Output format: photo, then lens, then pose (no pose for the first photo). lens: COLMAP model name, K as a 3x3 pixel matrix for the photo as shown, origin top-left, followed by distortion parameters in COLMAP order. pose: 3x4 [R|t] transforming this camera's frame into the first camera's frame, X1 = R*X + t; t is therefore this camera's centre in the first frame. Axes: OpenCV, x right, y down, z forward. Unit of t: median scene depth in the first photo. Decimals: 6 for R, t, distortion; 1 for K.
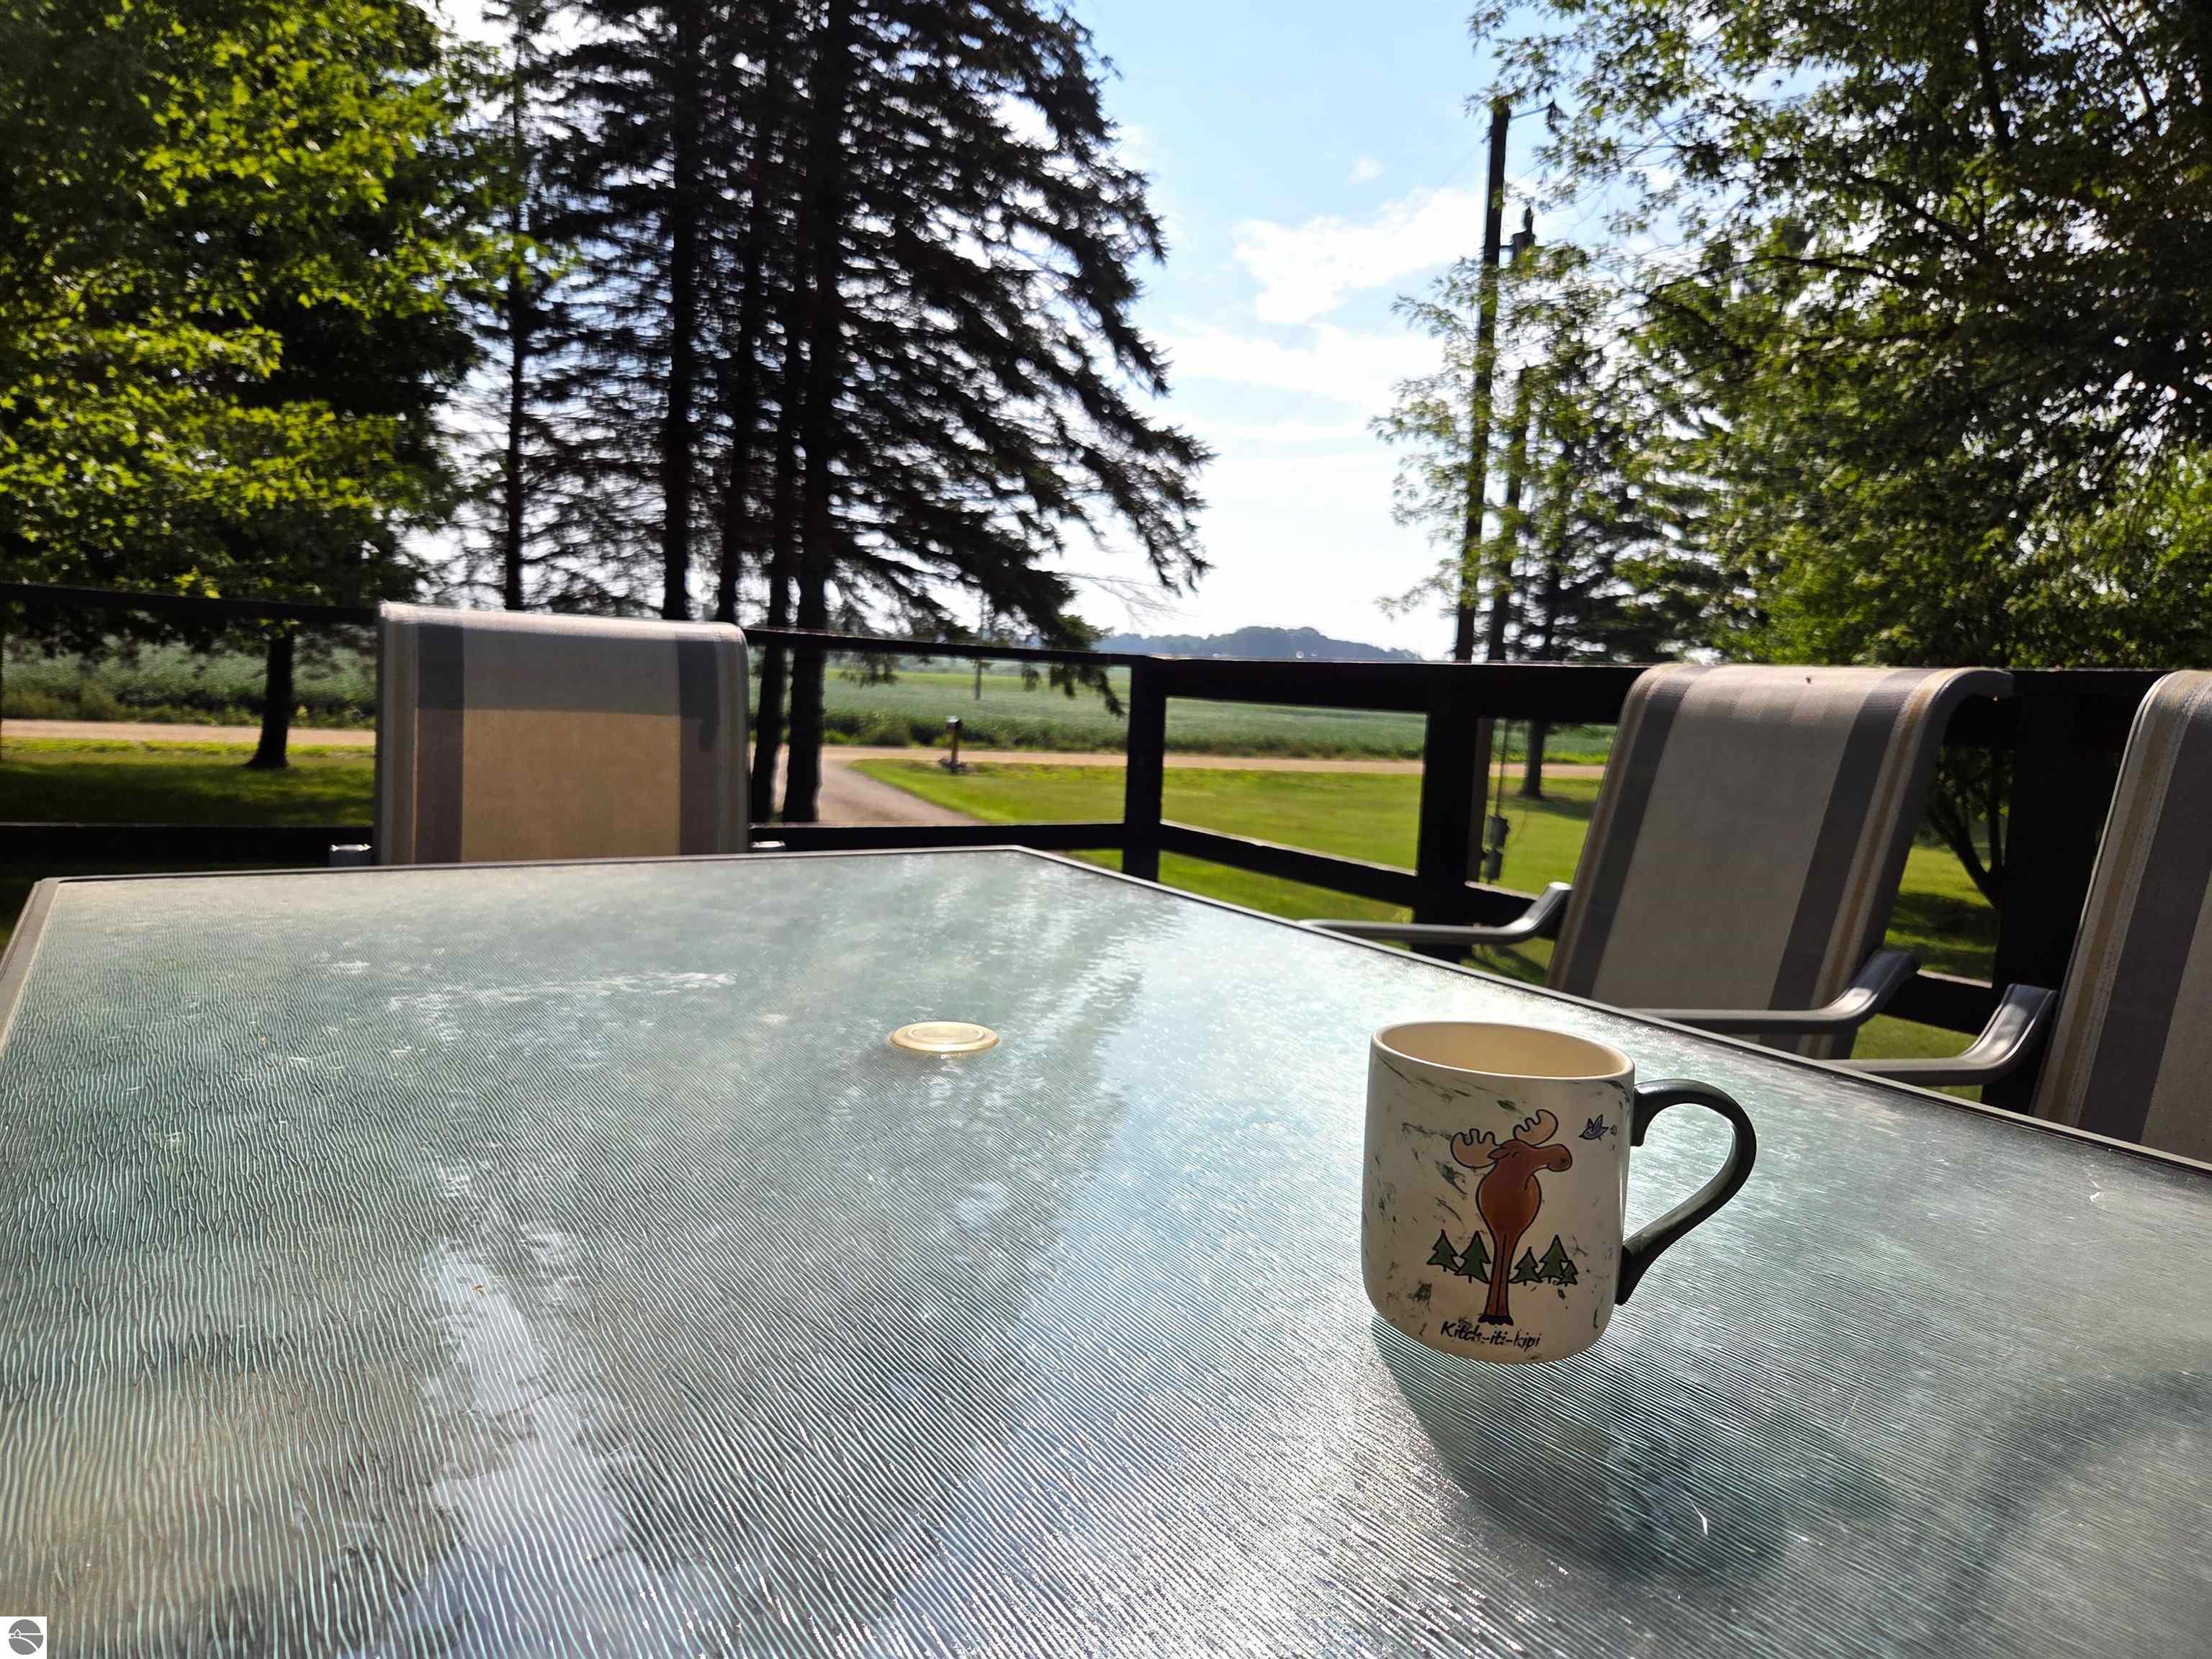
lens RADIAL K [[1463.2, 0, 1106.0], [0, 1463.2, 829.5], [0, 0, 1]] dist [0.052020, -0.062859]
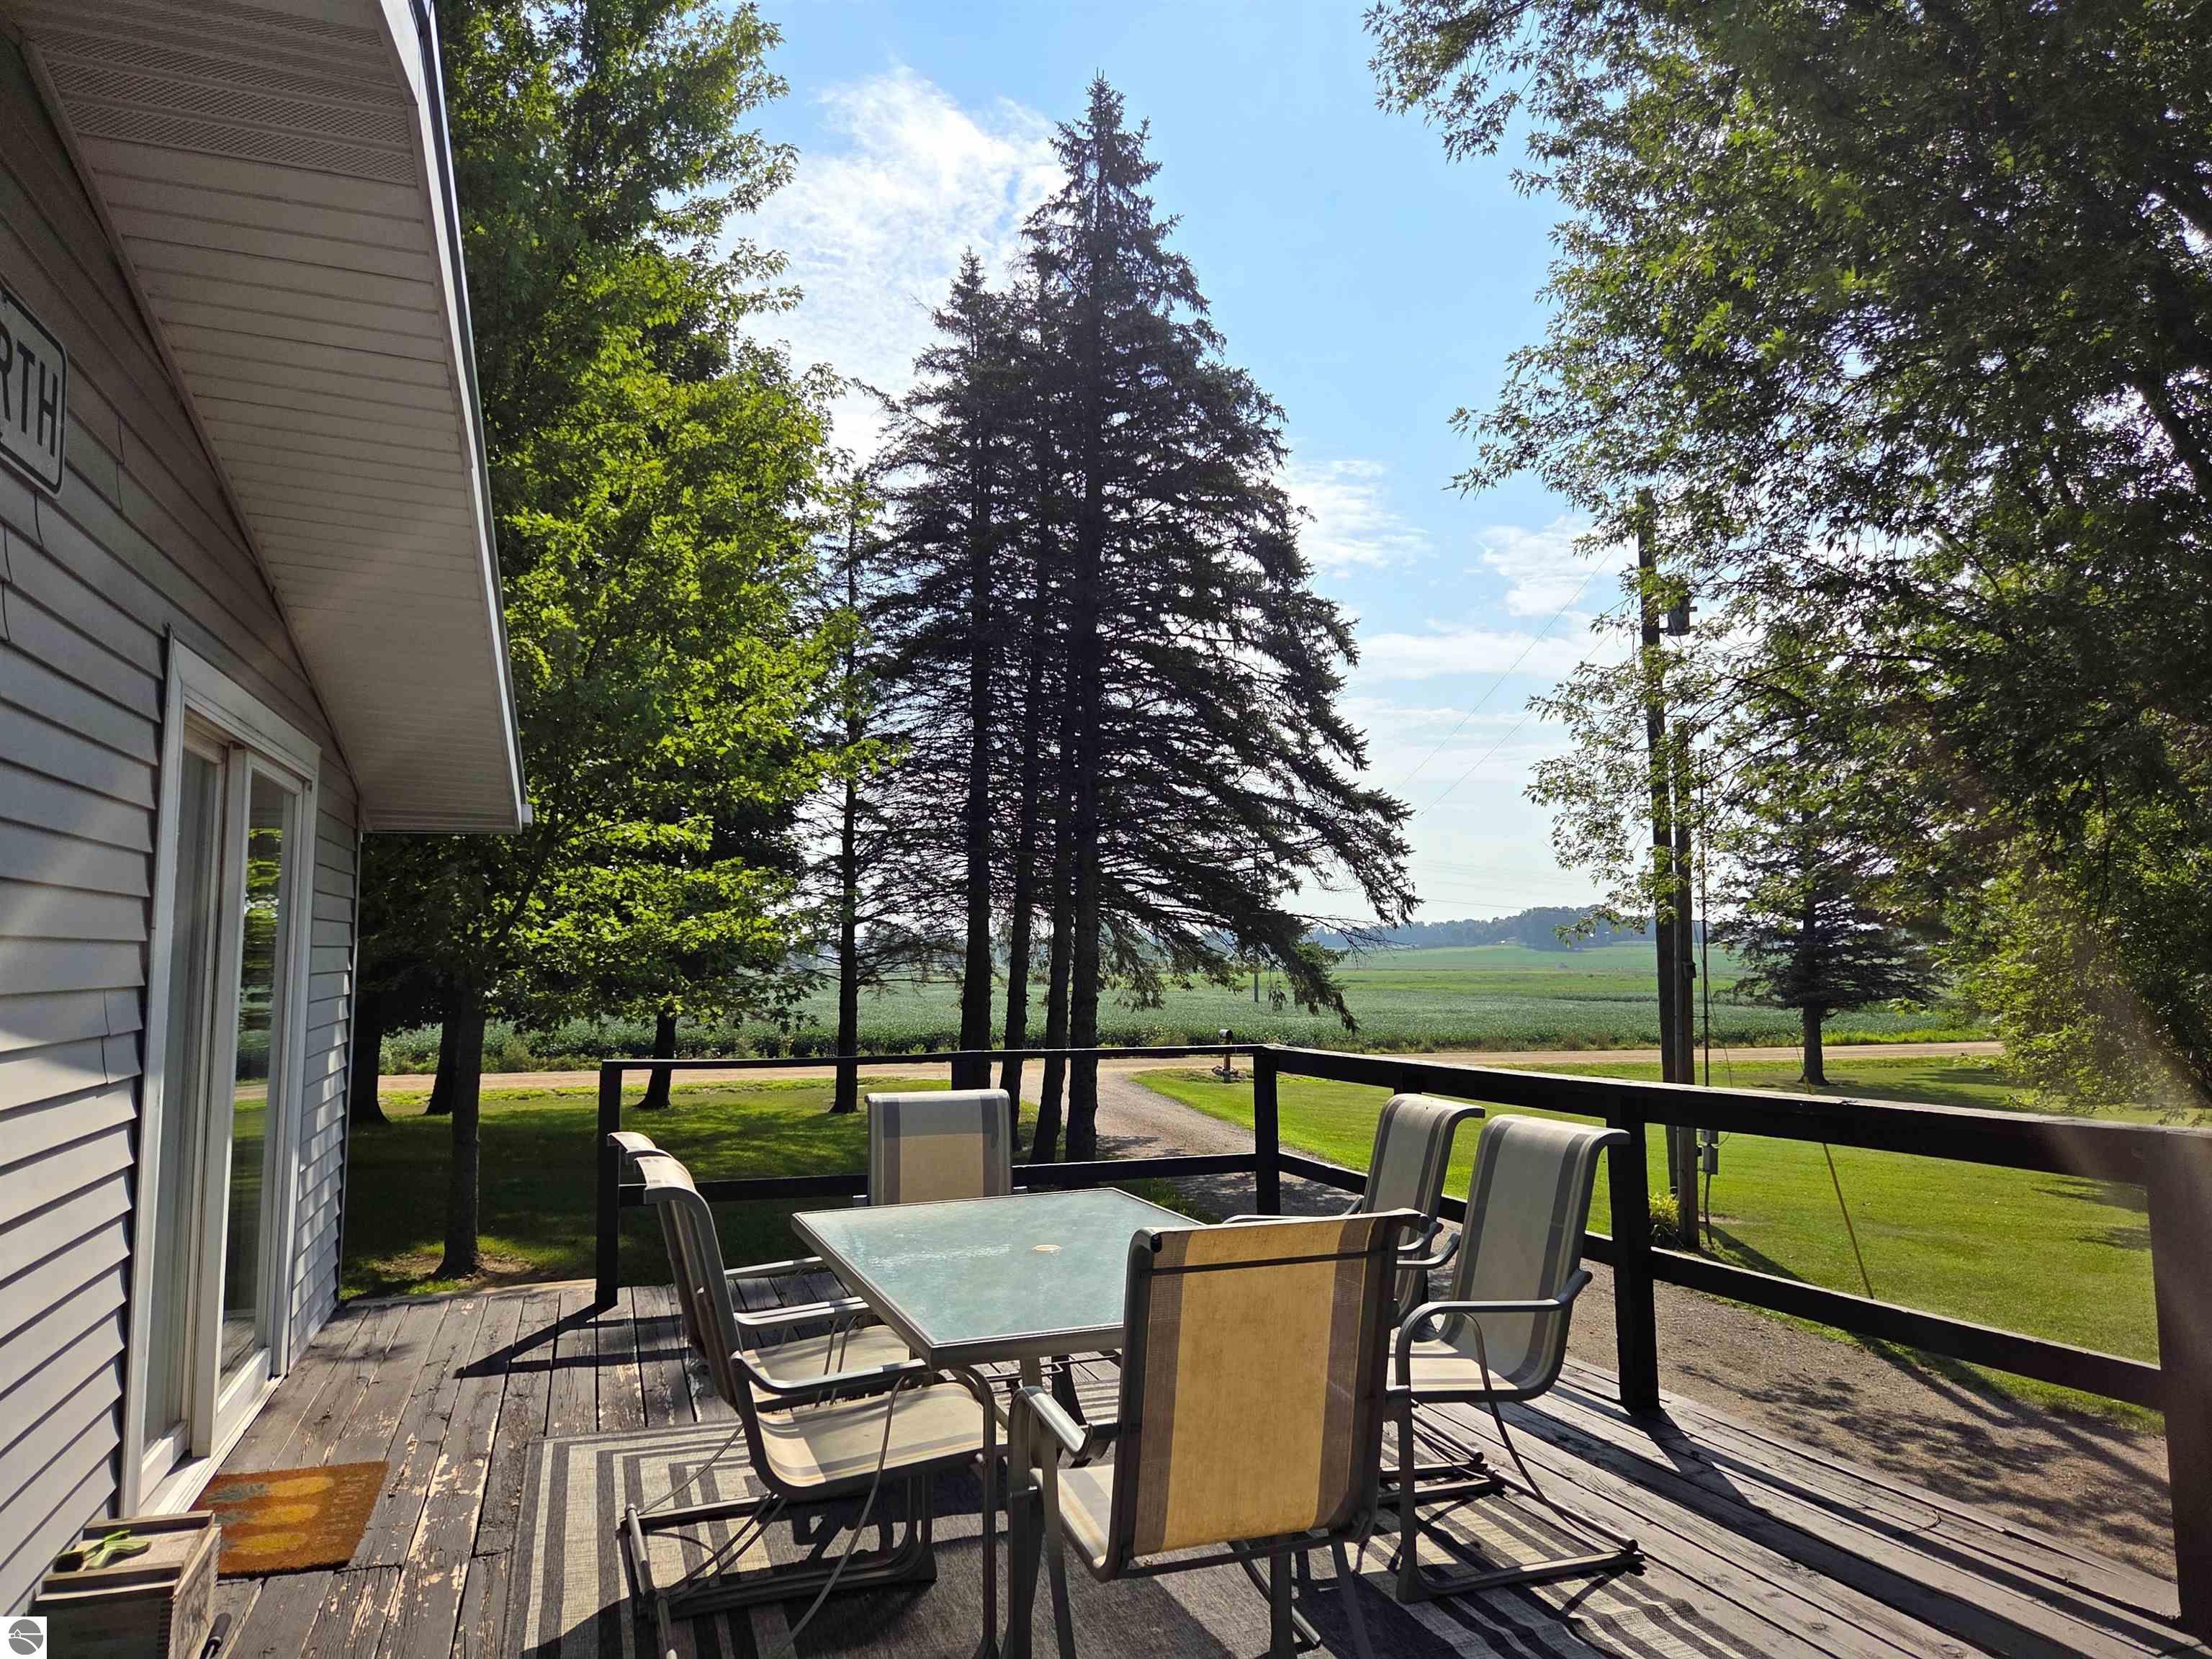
lens RADIAL K [[1463.2, 0, 1106.0], [0, 1463.2, 829.5], [0, 0, 1]] dist [0.052020, -0.062859]
pose [[0.979024, -0.076217, -0.188951, 0.050022], [0.037272, 0.978744, -0.201672, -0.009613], [0.200306, 0.190399, 0.961054, -0.170833]]
